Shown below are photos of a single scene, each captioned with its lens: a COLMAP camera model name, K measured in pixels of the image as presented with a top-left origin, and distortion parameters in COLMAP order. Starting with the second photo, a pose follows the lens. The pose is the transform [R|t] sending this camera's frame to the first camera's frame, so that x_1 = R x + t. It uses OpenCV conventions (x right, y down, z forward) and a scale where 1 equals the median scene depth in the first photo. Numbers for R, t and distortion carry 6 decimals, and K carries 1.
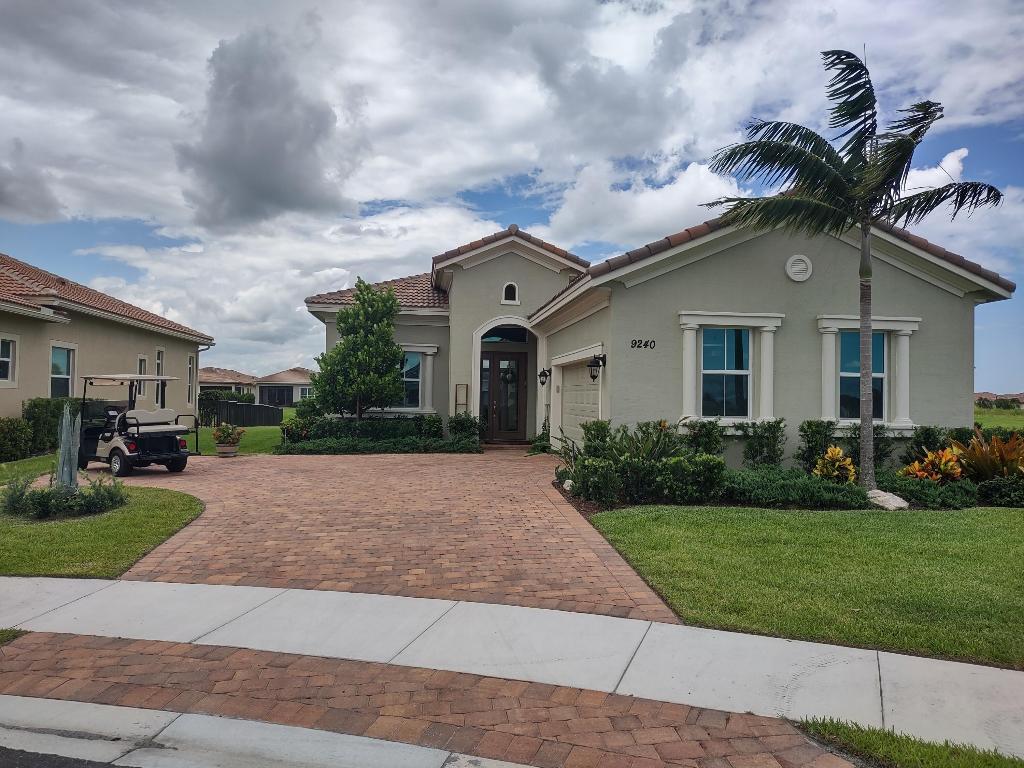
lens RADIAL K [[751.8, 0, 508.7], [0, 751.8, 381.6], [0, 0, 1]] dist [0.008556, 0.002035]
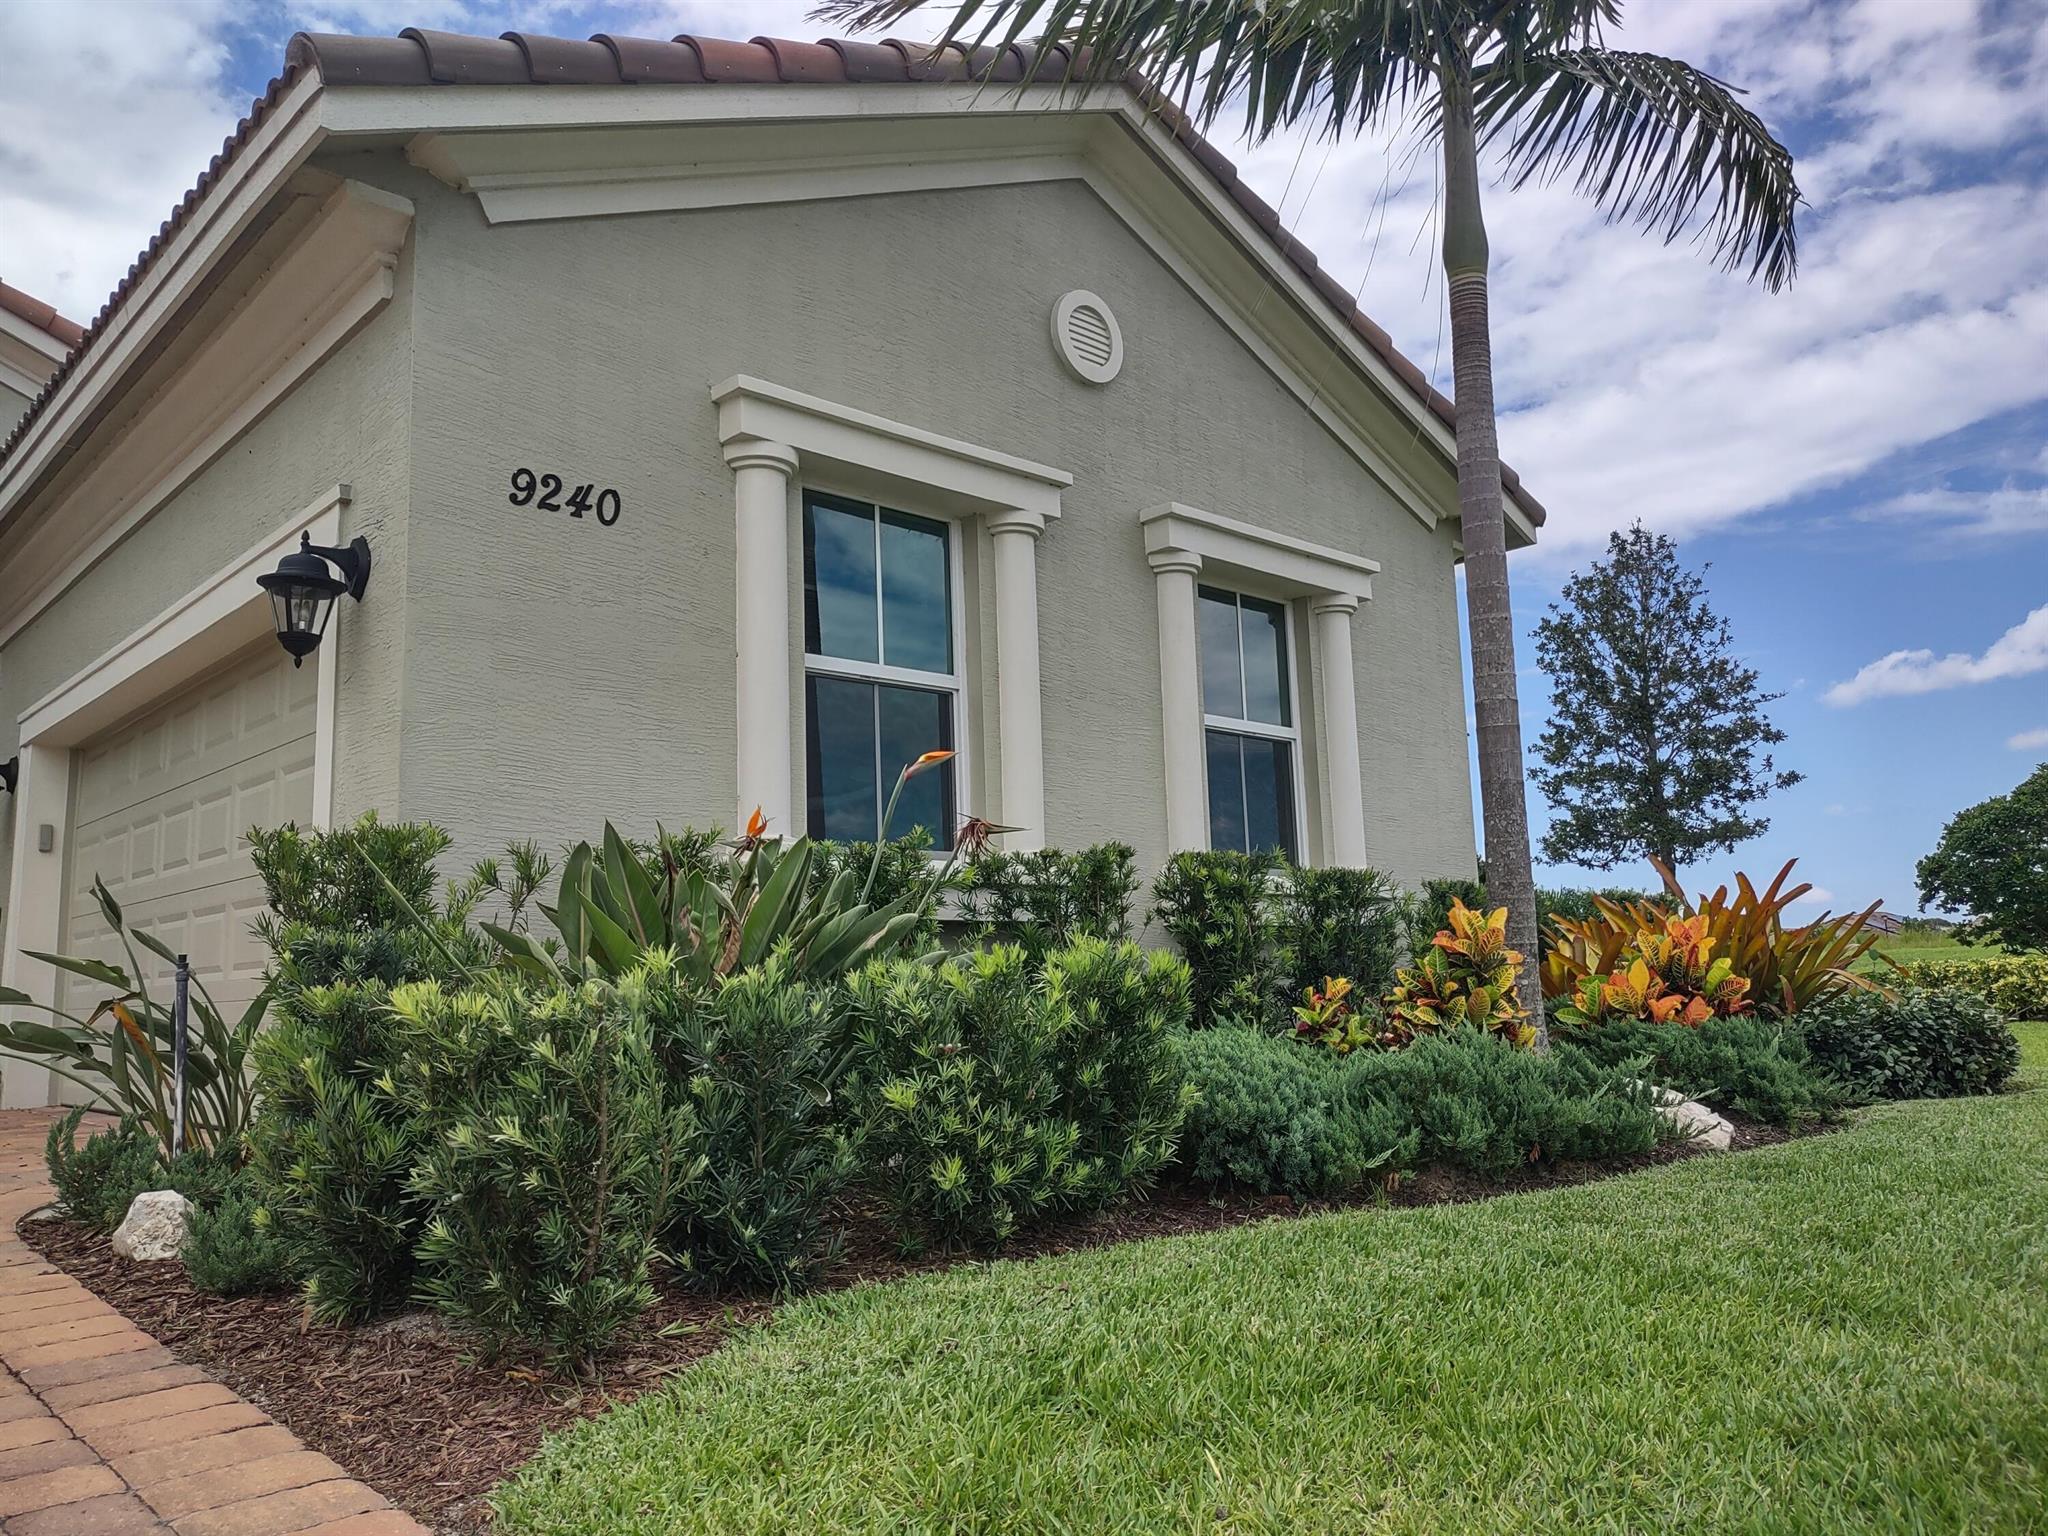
lens RADIAL K [[1503.6, 0, 1017.3], [0, 1503.6, 763.1], [0, 0, 1]] dist [0.008556, 0.002035]
pose [[0.795569, 0.049906, 0.603805, 0.027052], [0.032385, 0.991674, -0.124635, 0.082020], [-0.604997, 0.118710, 0.787328, 0.596598]]
